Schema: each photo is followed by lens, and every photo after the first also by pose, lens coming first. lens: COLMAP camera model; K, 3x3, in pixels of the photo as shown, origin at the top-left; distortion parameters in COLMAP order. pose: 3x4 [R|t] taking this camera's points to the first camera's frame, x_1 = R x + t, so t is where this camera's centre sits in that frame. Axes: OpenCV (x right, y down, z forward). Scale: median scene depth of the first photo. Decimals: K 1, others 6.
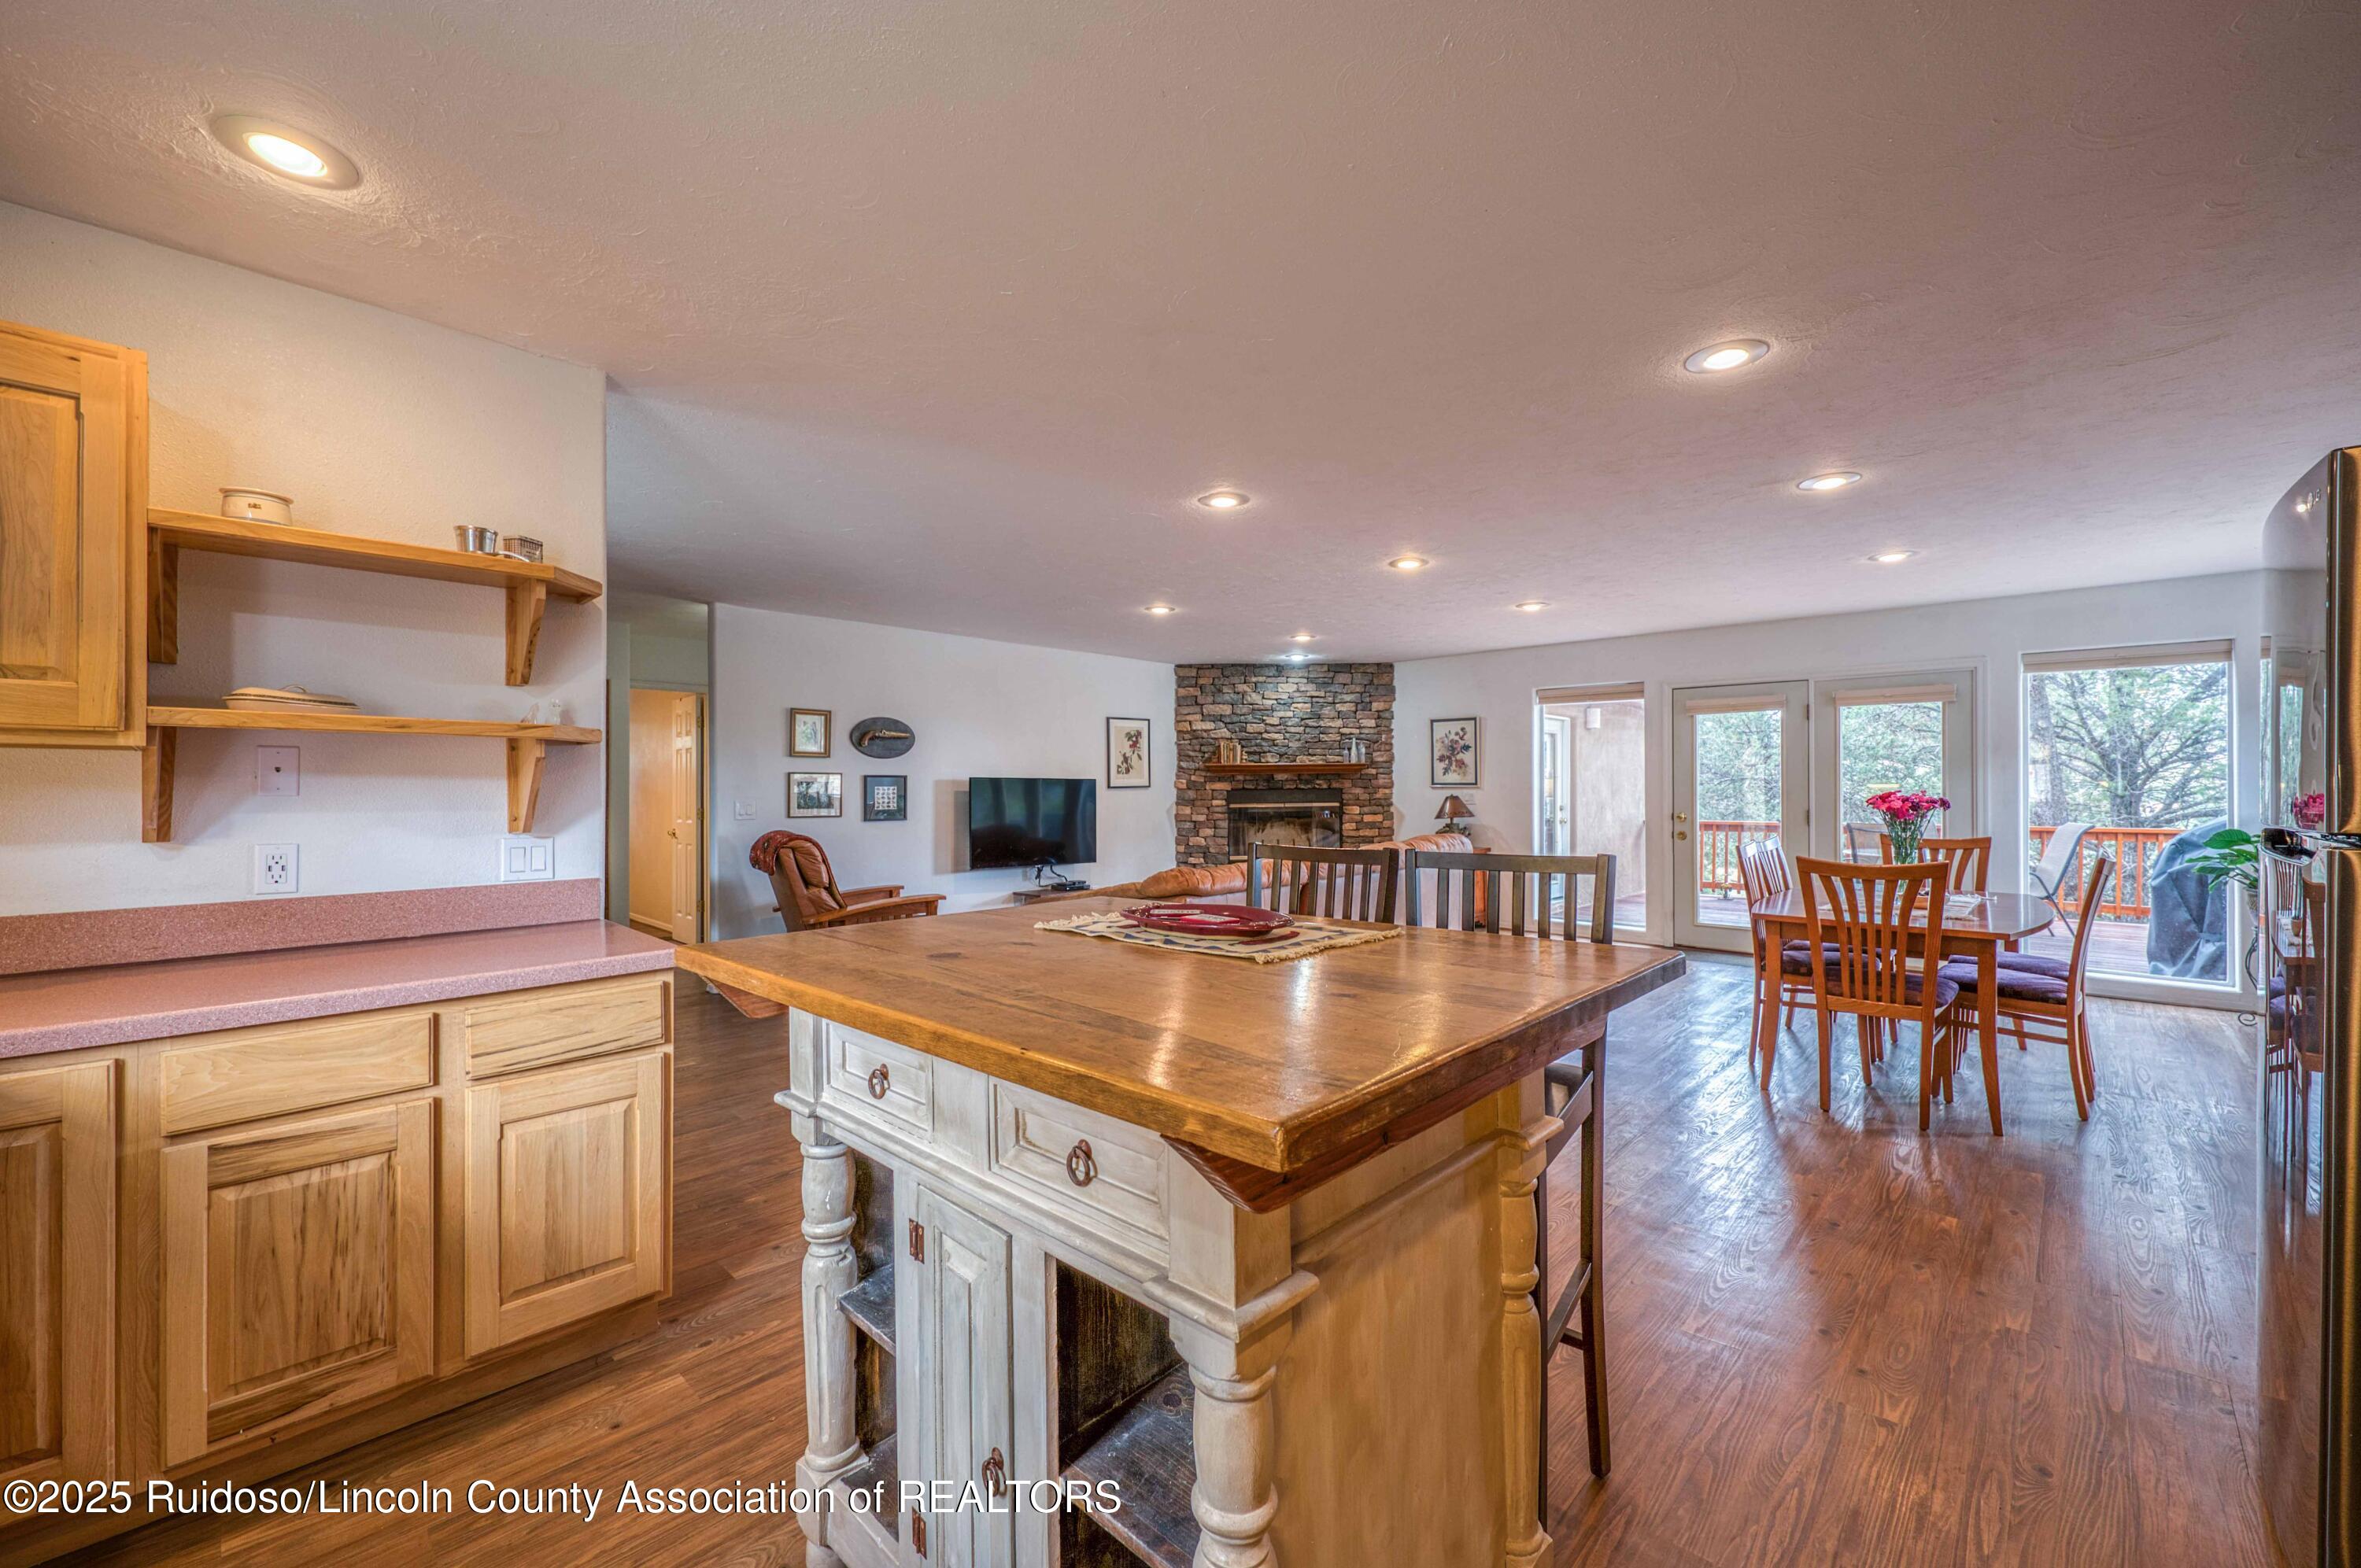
lens RADIAL K [[917.3, 0, 1180.5], [0, 917.3, 784.0], [0, 0, 1]] dist [-0.000655, 0.000006]
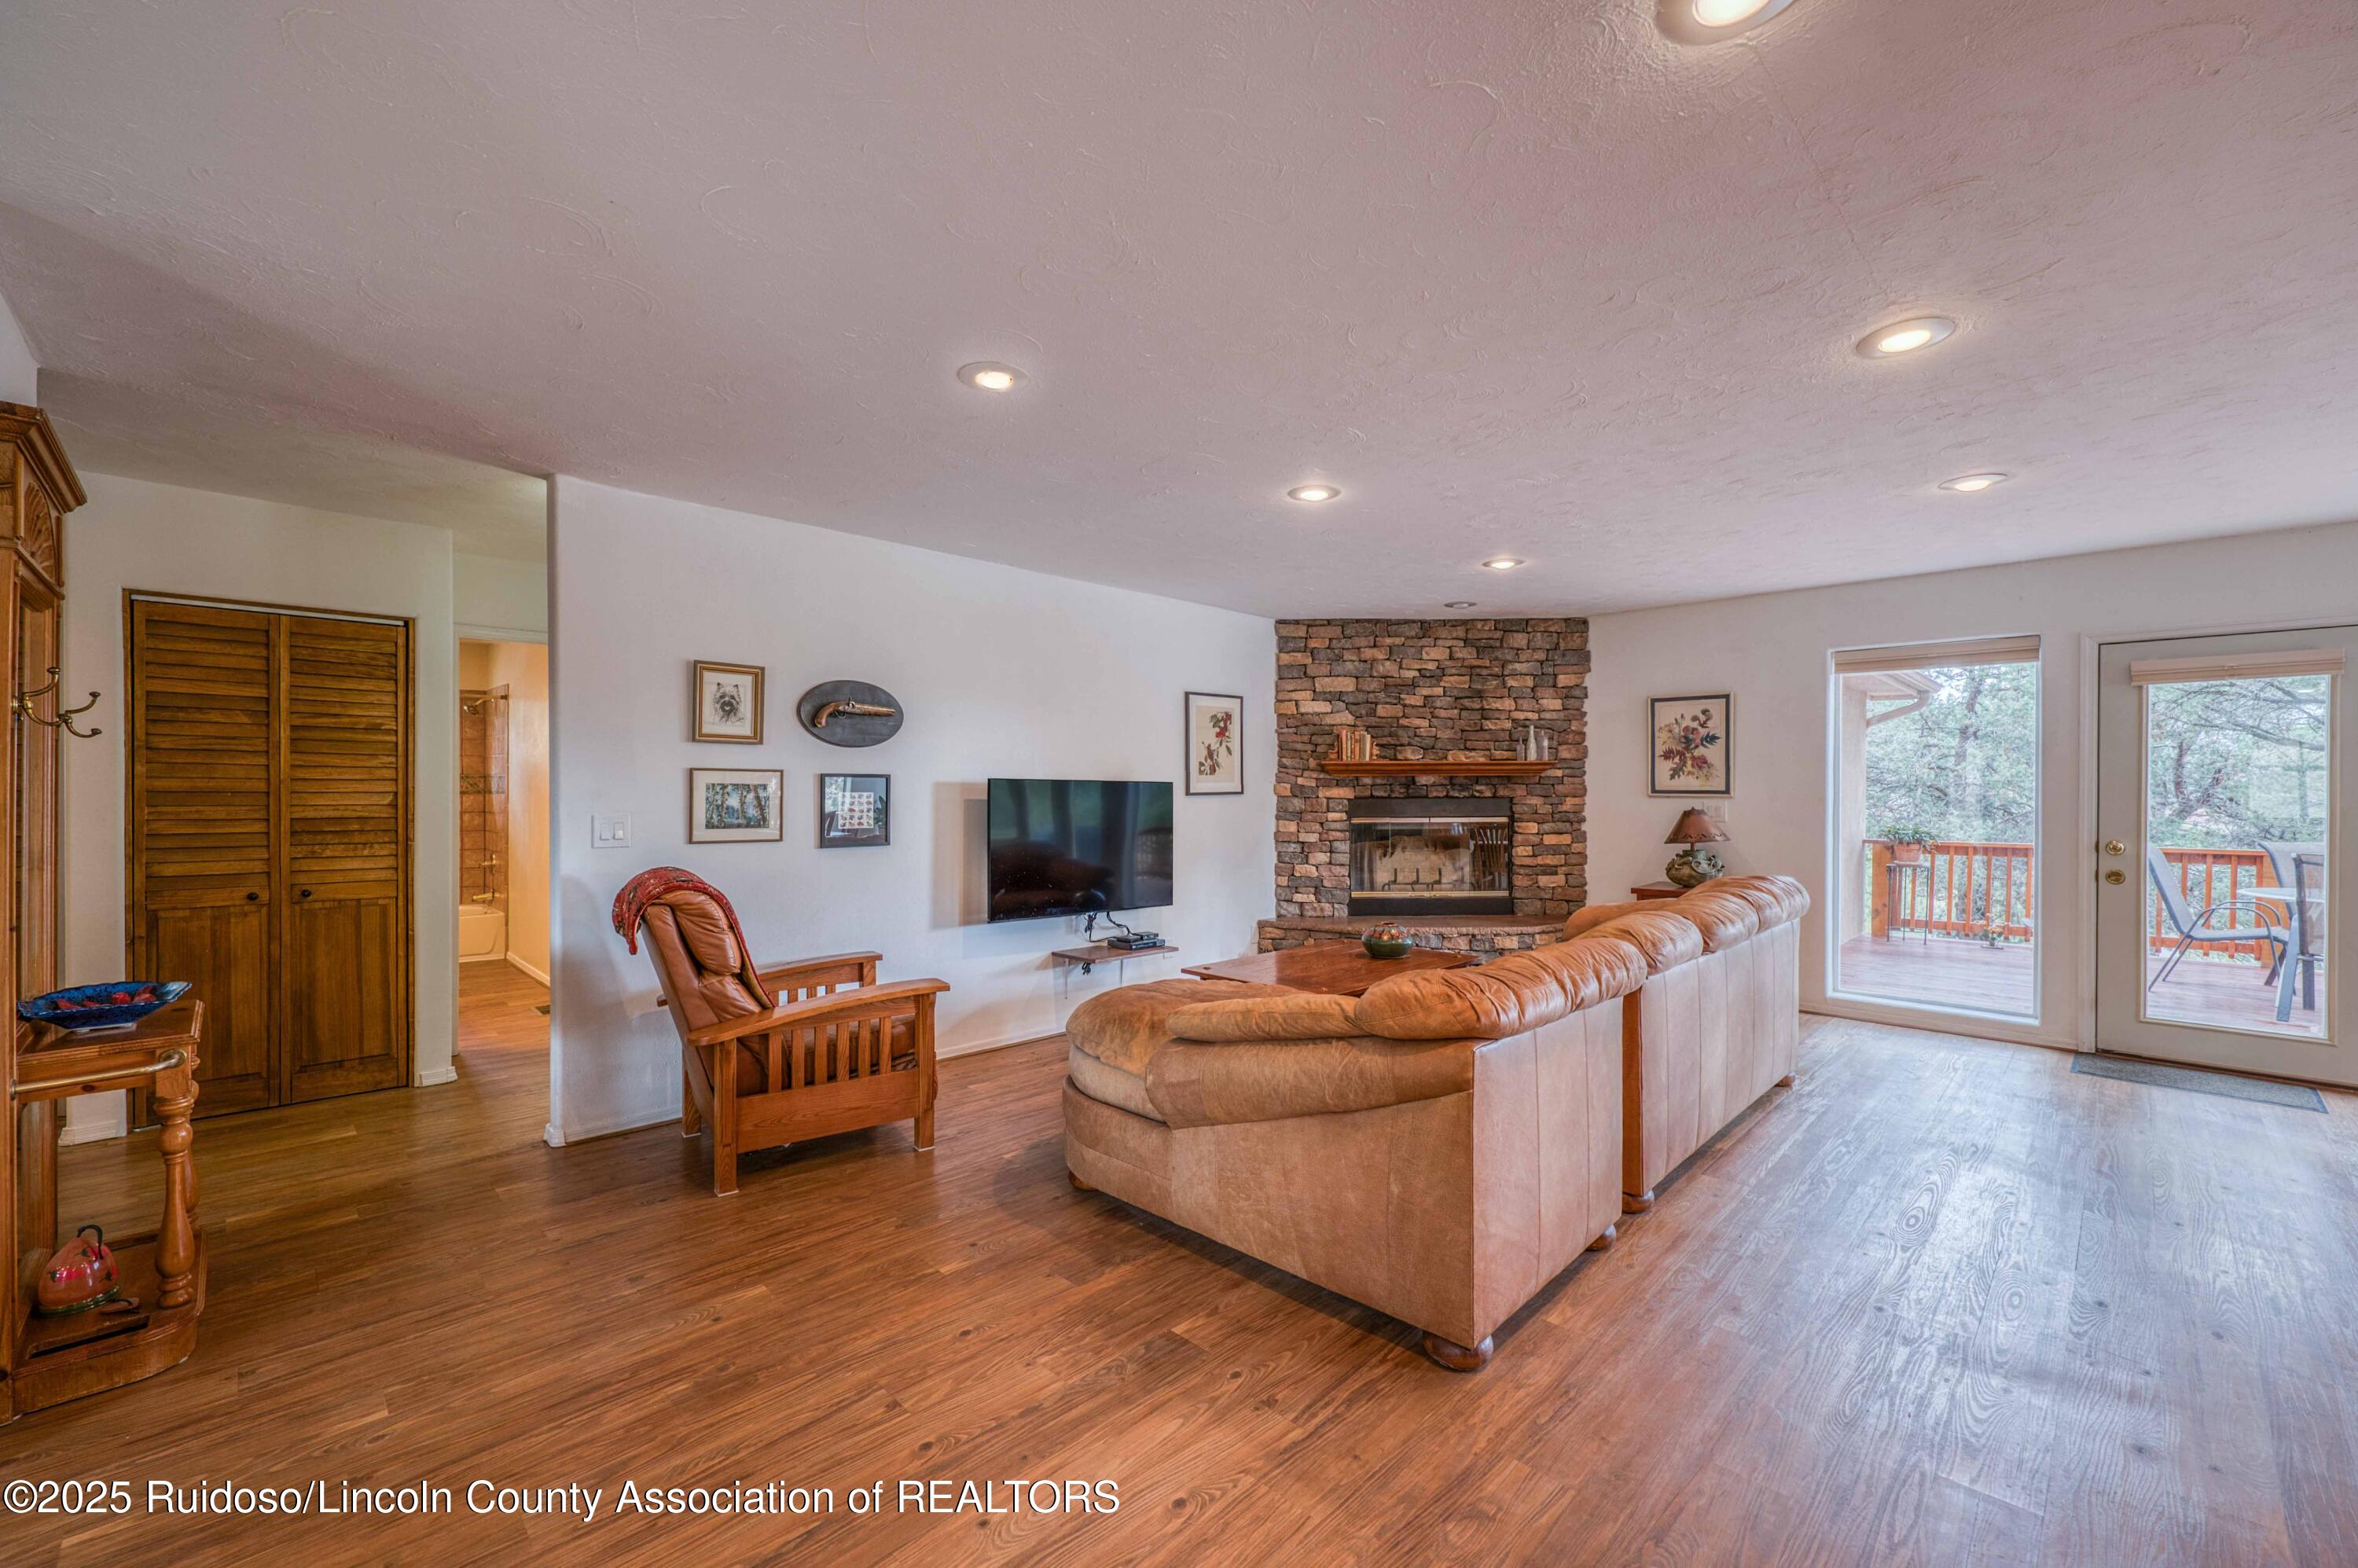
lens RADIAL K [[944.7, 0, 1171.3], [0, 944.7, 792.5], [0, 0, 1]] dist [-0.001157, 0.000073]
pose [[0.999660, 0.005933, -0.025404, -0.069922], [-0.005768, 0.999962, 0.006563, -0.001970], [0.025442, -0.006414, 0.999656, 0.282009]]
